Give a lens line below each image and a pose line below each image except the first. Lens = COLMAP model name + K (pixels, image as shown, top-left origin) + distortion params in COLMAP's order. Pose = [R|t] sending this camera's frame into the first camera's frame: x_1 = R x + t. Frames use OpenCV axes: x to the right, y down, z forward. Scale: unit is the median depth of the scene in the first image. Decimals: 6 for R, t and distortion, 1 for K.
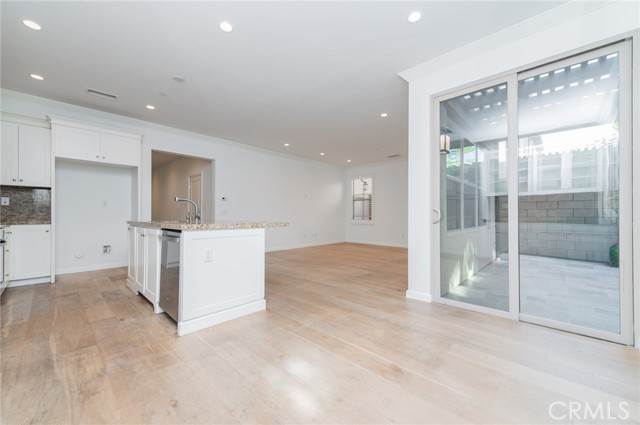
lens RADIAL K [[253.8, 0, 321.3], [0, 253.8, 216.2], [0, 0, 1]] dist [0.007303, -0.000927]
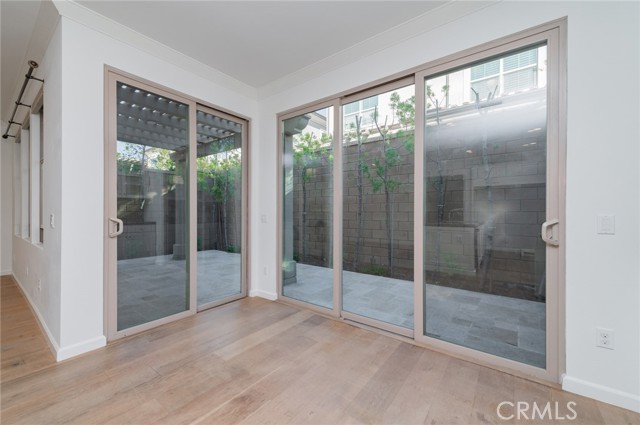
lens RADIAL K [[253.8, 0, 318.8], [0, 253.8, 211.6], [0, 0, 1]] dist [0.007303, -0.000927]
pose [[-0.117243, 0.000879, 0.993103, -0.459592], [-0.004244, 0.999990, -0.001387, -0.060827], [-0.993094, -0.004377, -0.117238, 0.571928]]
